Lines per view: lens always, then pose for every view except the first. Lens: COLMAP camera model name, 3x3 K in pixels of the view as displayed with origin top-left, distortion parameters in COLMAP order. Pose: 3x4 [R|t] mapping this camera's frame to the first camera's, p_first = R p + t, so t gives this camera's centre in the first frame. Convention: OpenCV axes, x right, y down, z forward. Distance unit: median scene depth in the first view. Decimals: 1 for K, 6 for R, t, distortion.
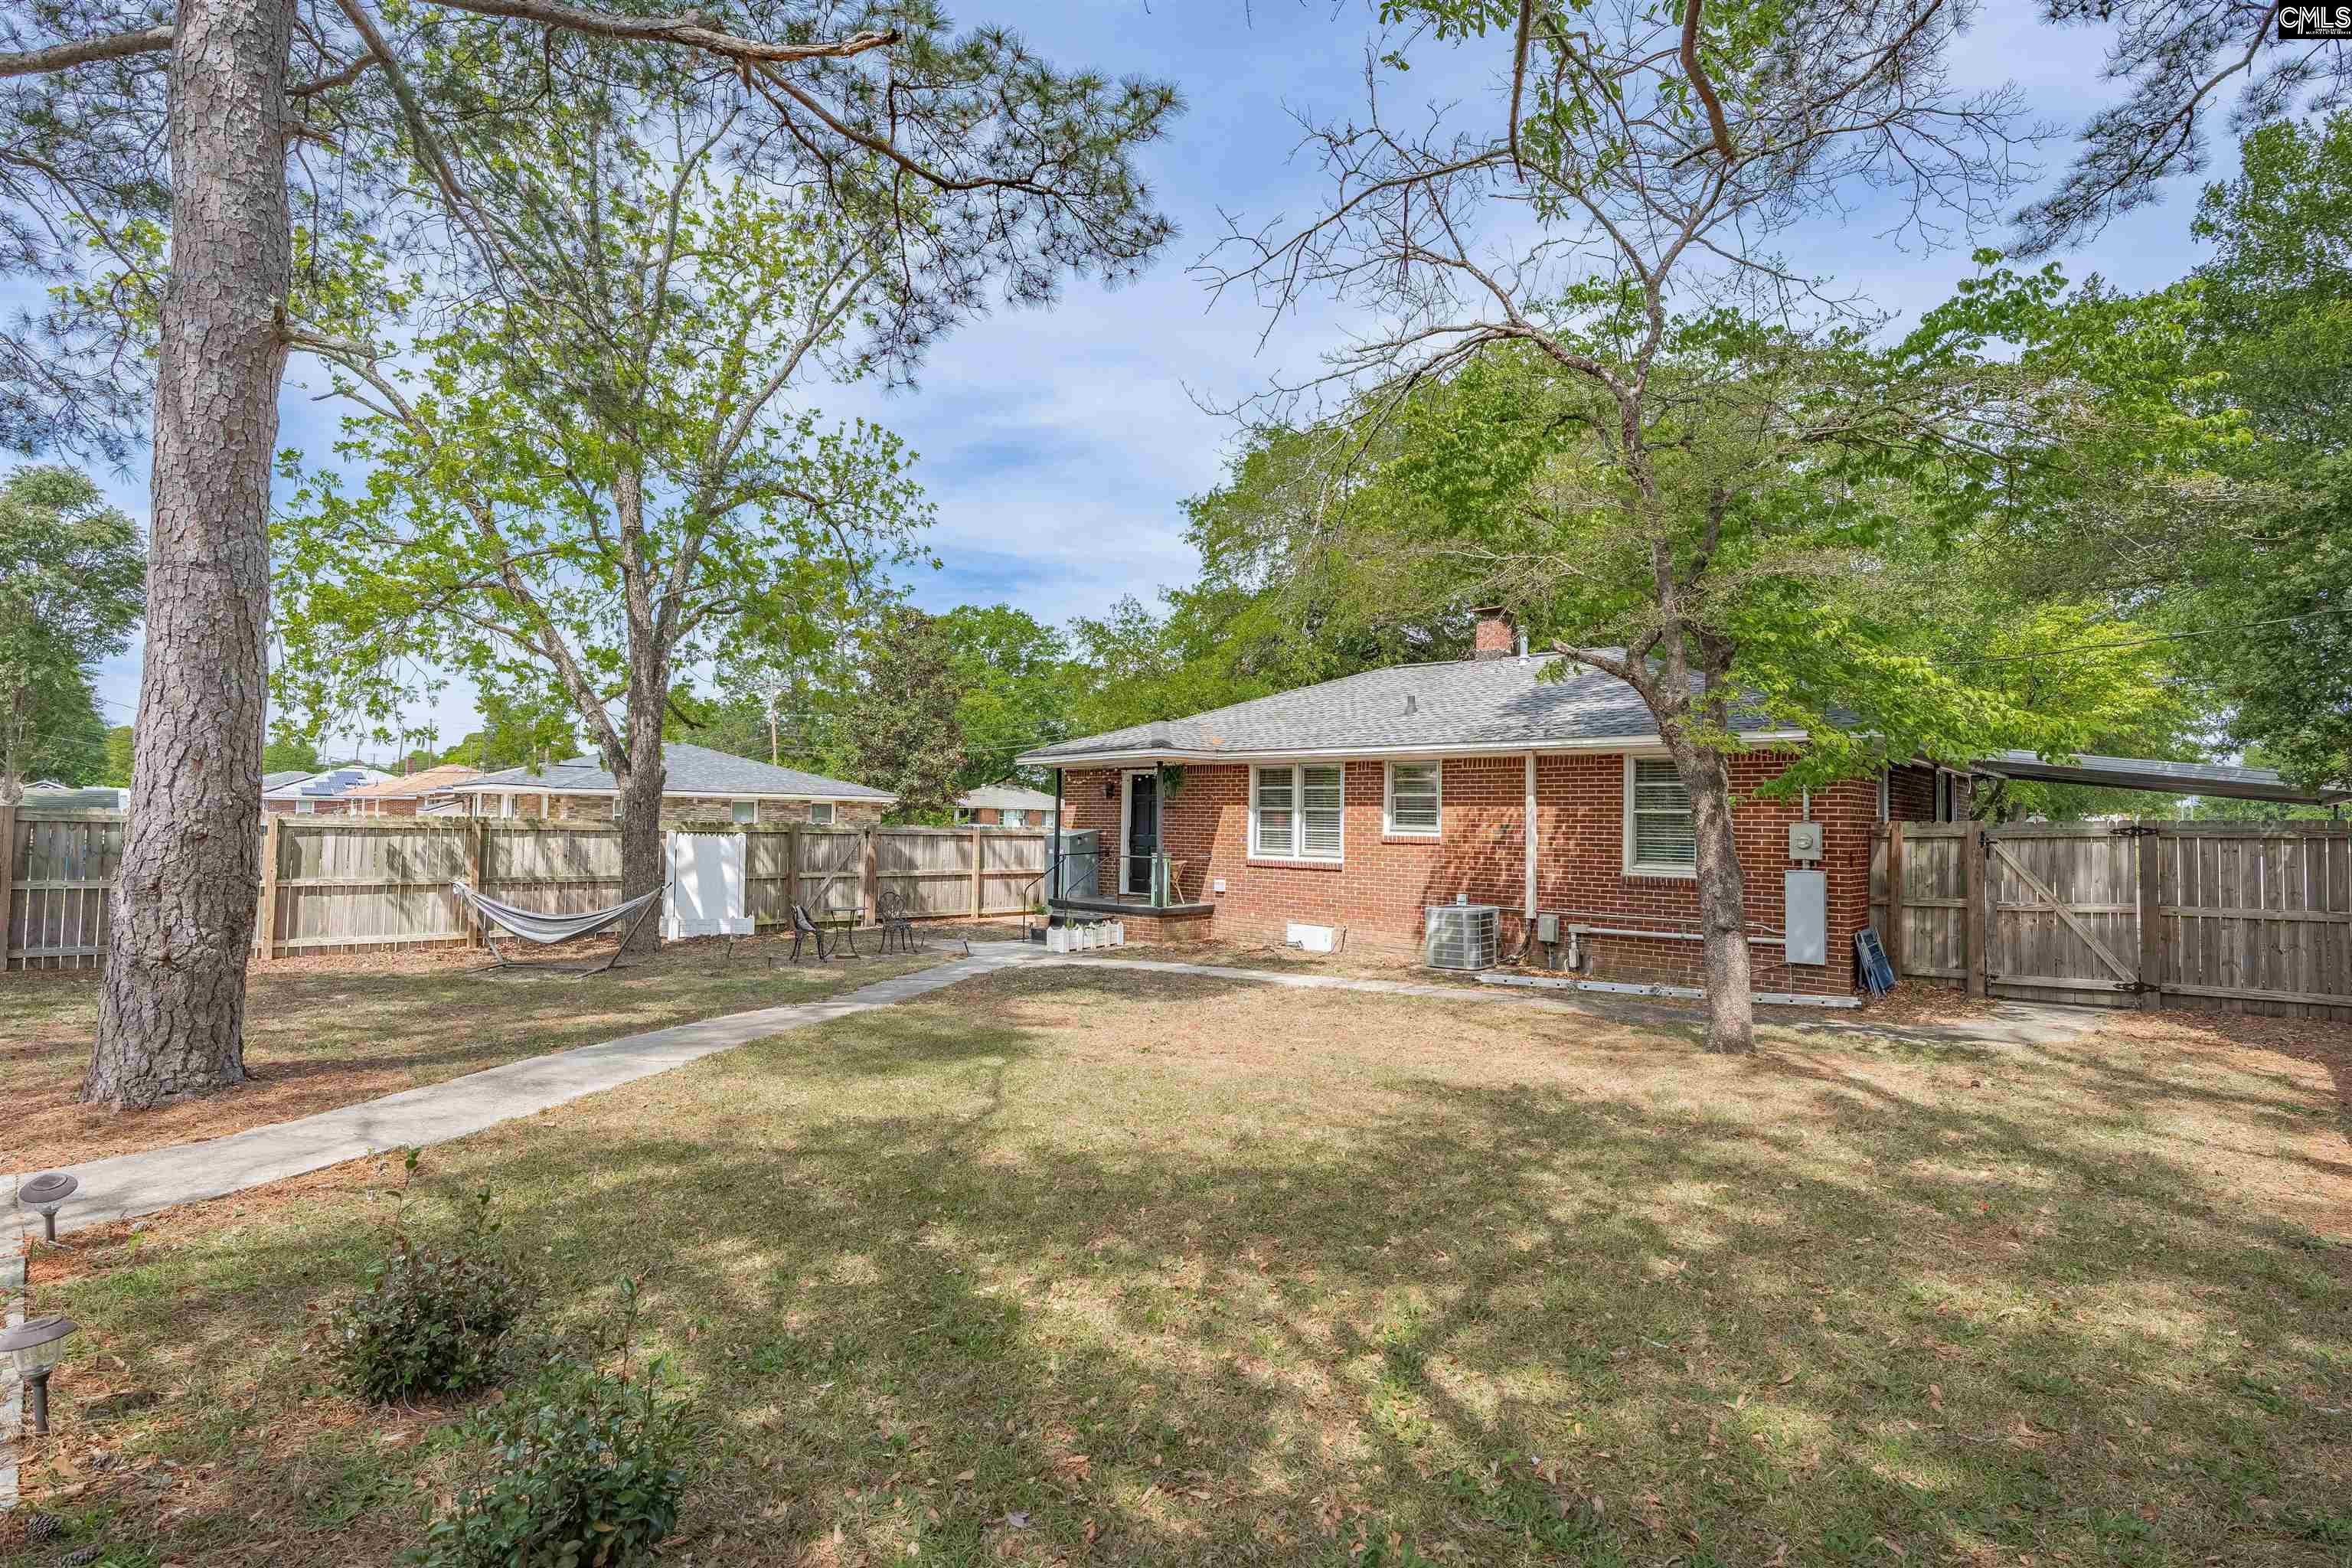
lens RADIAL K [[1097.6, 0, 1179.3], [0, 1097.6, 792.2], [0, 0, 1]] dist [-0.020129, 0.000296]
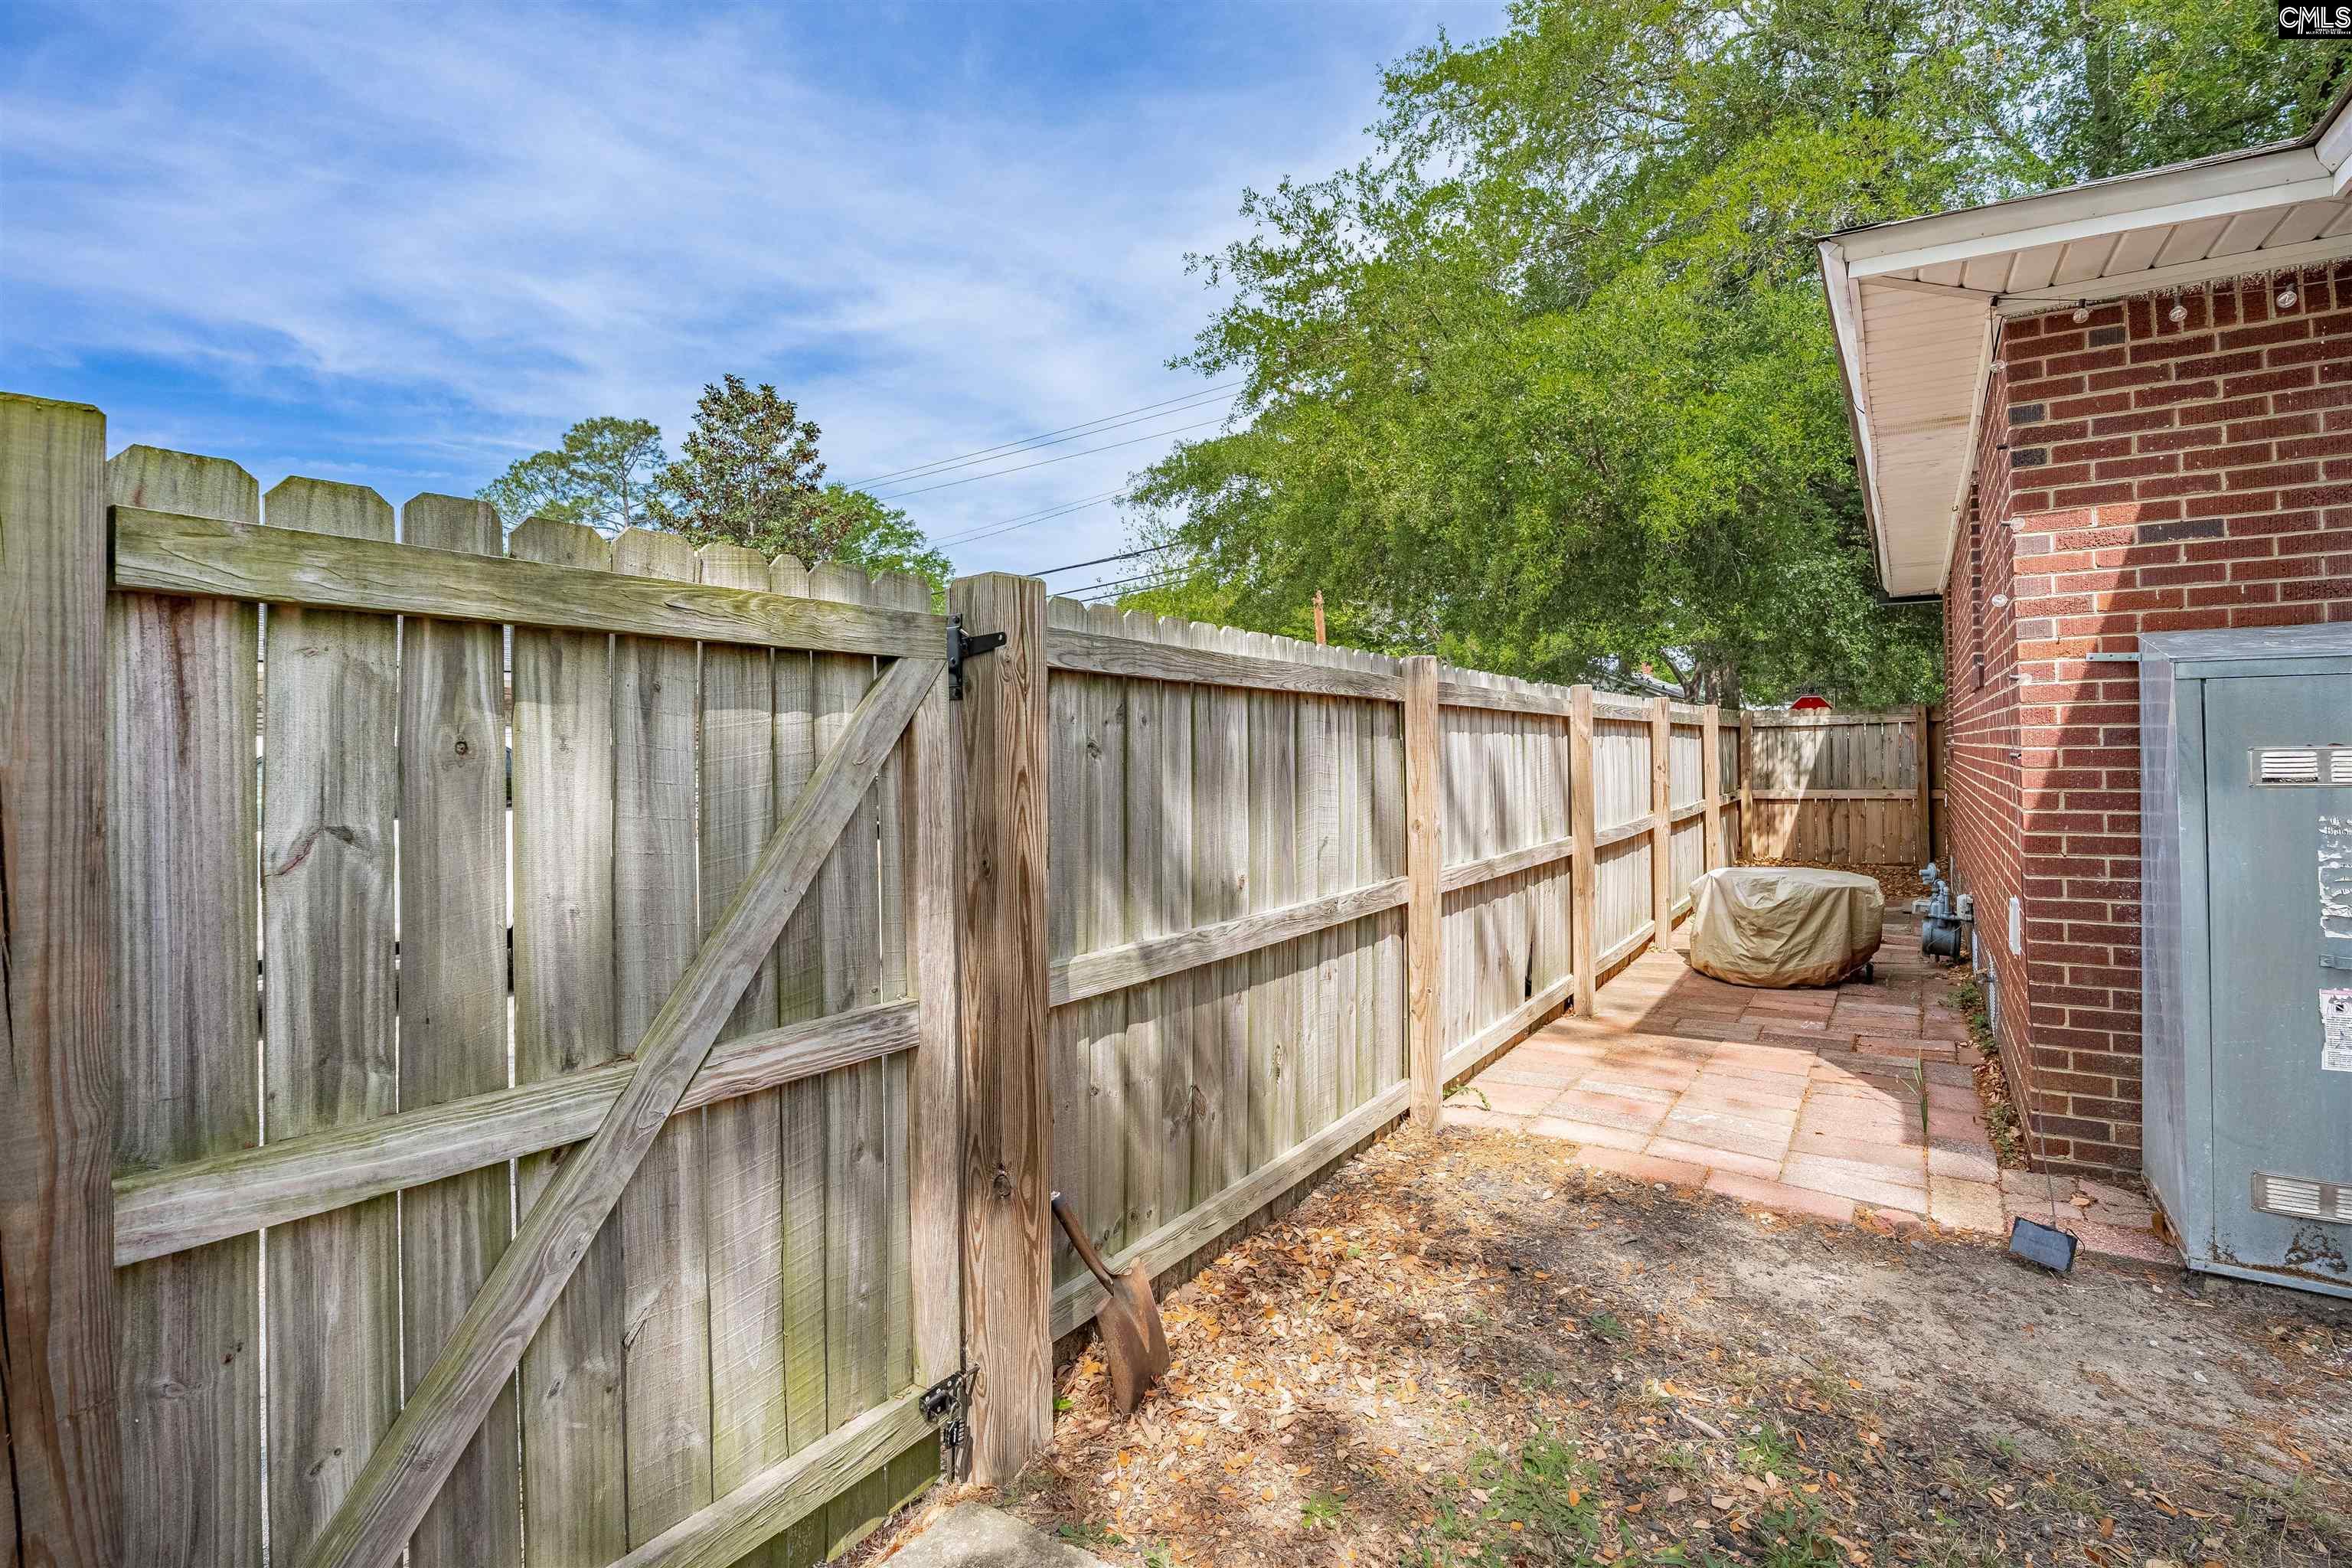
lens RADIAL K [[1097.6, 0, 1199.9], [0, 1097.6, 728.9], [0, 0, 1]] dist [-0.020129, 0.000296]
pose [[0.983104, -0.024405, 0.181412, -0.309554], [0.022890, 0.999683, 0.010443, 0.048784], [-0.181609, -0.006115, 0.983352, 0.968505]]
